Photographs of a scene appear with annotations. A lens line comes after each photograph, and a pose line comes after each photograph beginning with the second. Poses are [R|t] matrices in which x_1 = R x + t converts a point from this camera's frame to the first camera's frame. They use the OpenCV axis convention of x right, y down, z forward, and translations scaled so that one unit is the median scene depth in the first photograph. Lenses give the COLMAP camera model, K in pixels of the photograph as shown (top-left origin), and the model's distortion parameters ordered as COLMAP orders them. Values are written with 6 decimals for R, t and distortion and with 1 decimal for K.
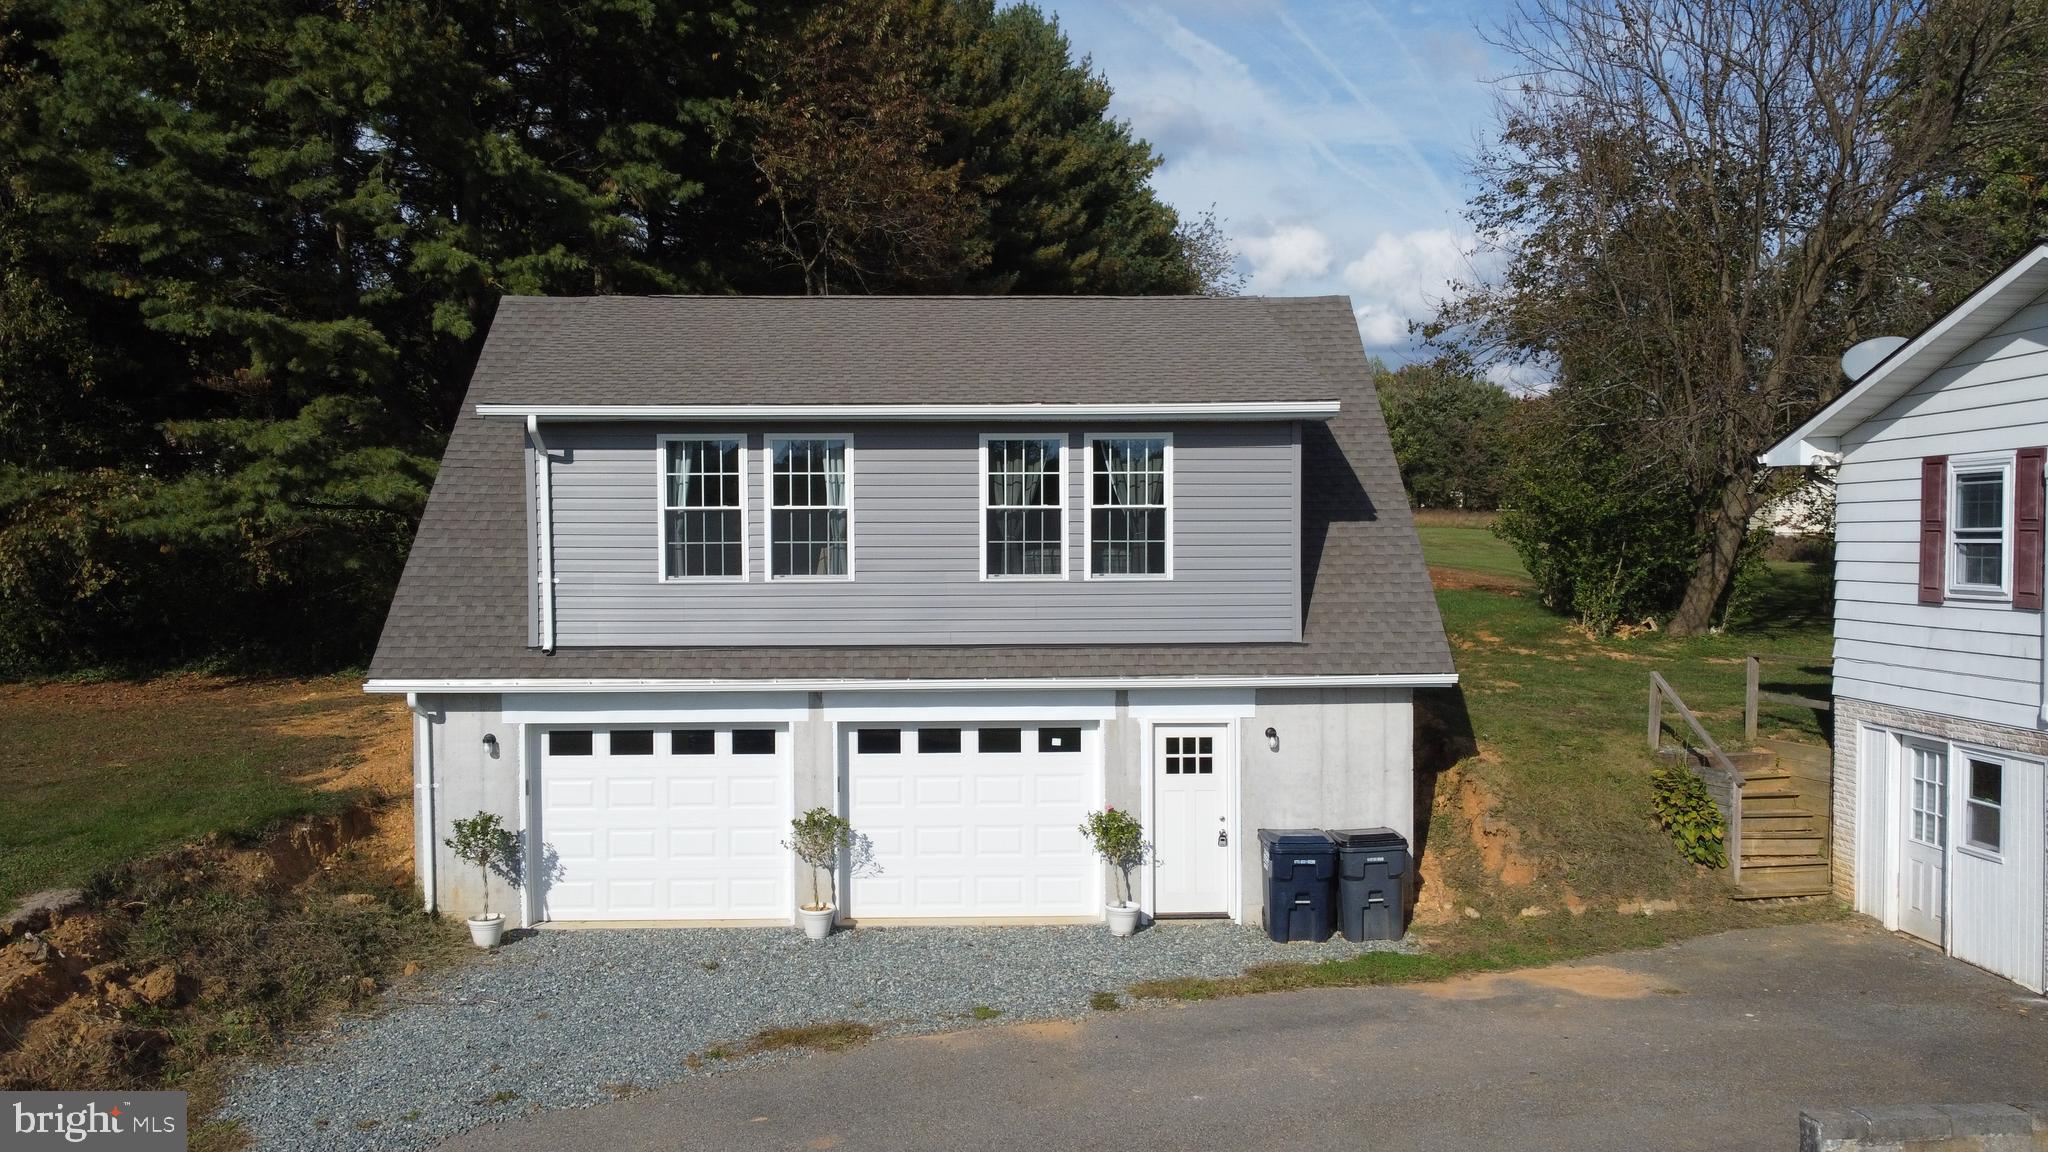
lens RADIAL K [[1551.2, 0, 1017.0], [0, 1551.2, 577.9], [0, 0, 1]] dist [0.001141, -0.007452]
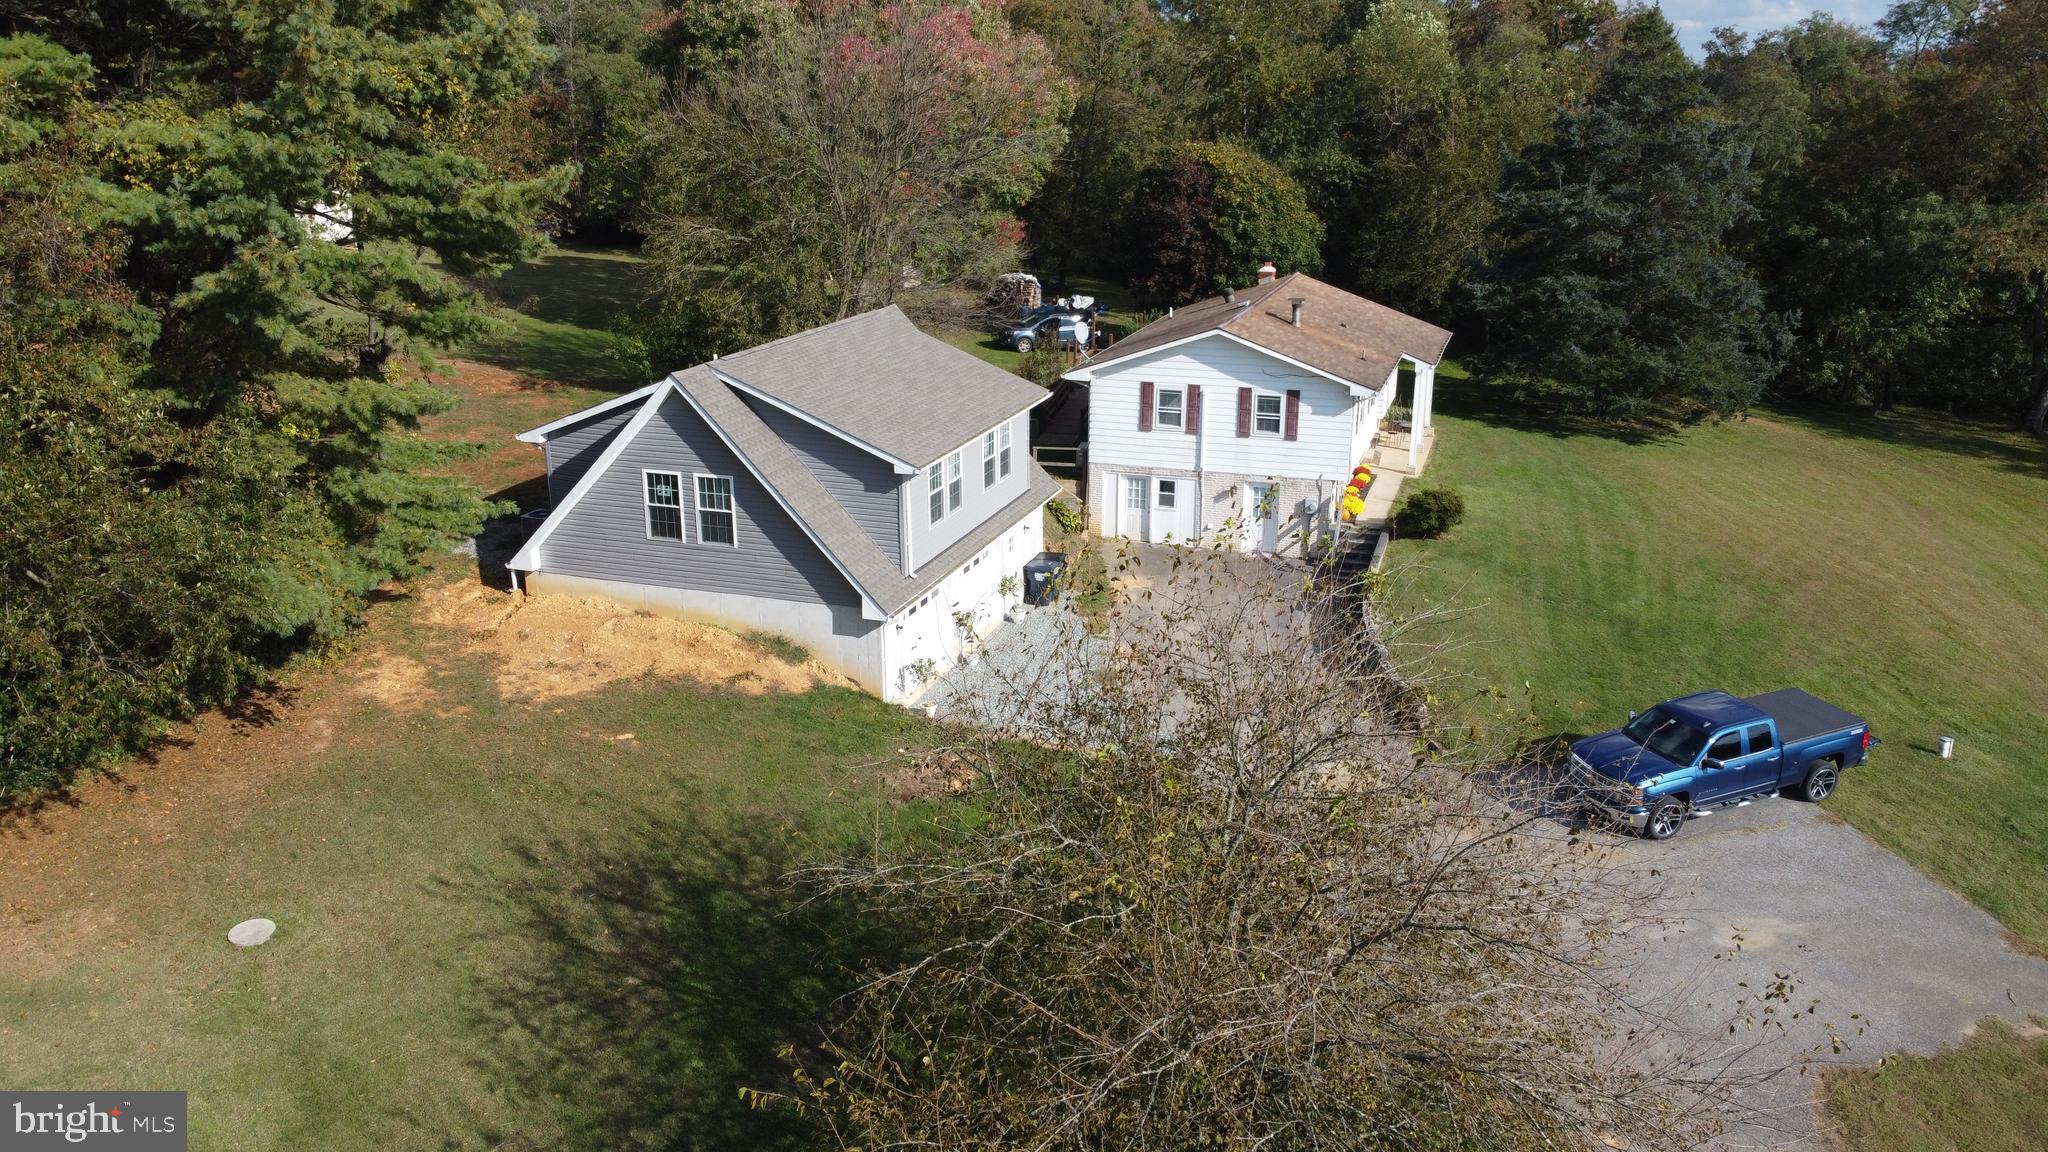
lens RADIAL K [[1547.5, 0, 1020.3], [0, 1547.5, 577.8], [0, 0, 1]] dist [0.002835, -0.011184]
pose [[0.363620, -0.279289, 0.888695, -2.041939], [0.022595, 0.956362, 0.291310, -0.538698], [-0.931273, -0.085846, 0.354063, 0.135473]]
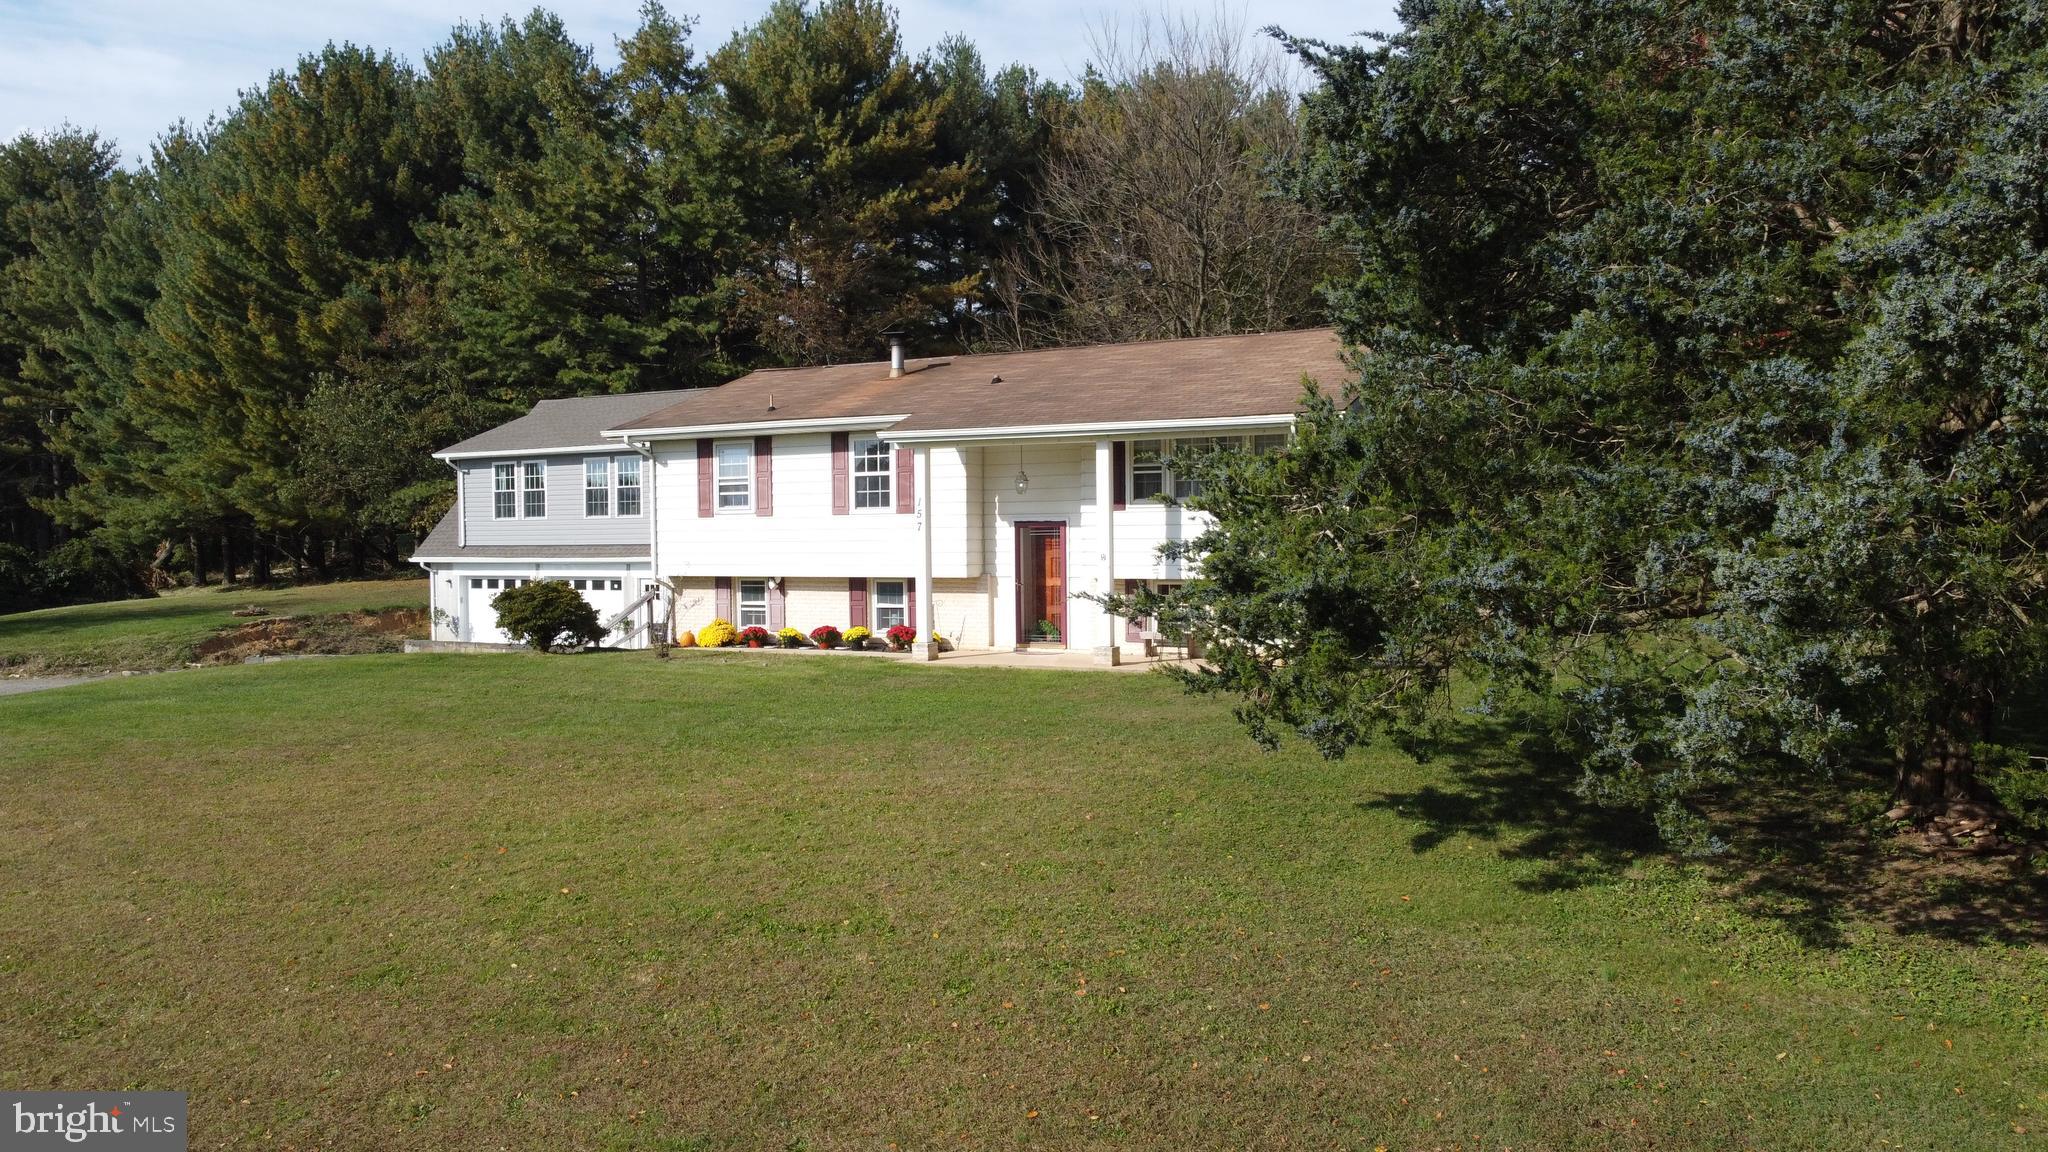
lens RADIAL K [[1547.5, 0, 1020.3], [0, 1547.5, 577.8], [0, 0, 1]] dist [0.002835, -0.011184]
pose [[0.851026, 0.008591, -0.525053, 1.842640], [-0.005856, 0.999959, 0.006869, 0.074672], [0.525091, -0.002770, 0.851042, -0.715585]]
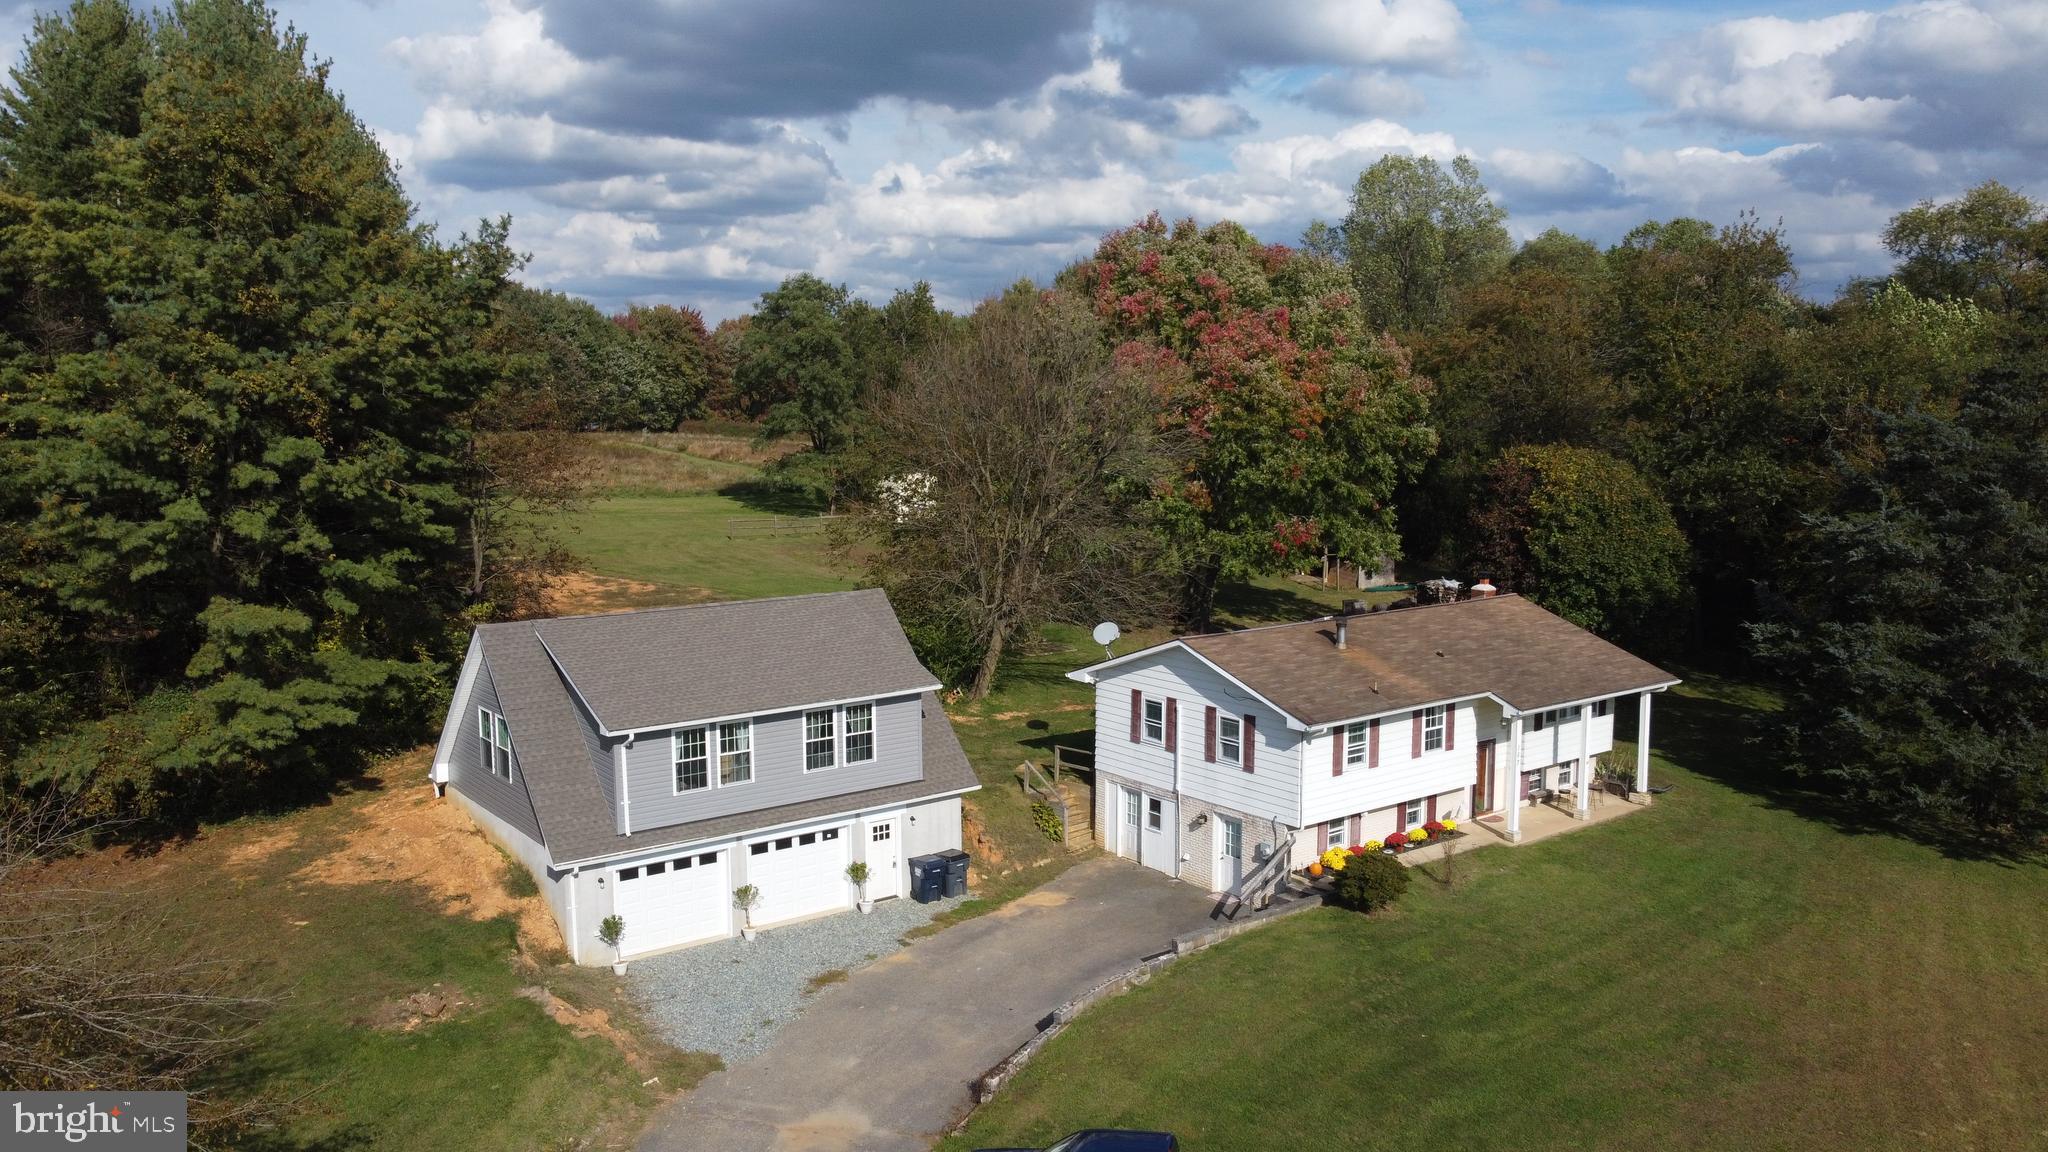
lens RADIAL K [[1547.5, 0, 1020.3], [0, 1547.5, 577.8], [0, 0, 1]] dist [0.002835, -0.011184]
pose [[0.816131, -0.067606, 0.573899, -1.051825], [0.011317, 0.994812, 0.101096, -0.511800], [-0.577757, -0.076013, 0.812662, -1.014369]]
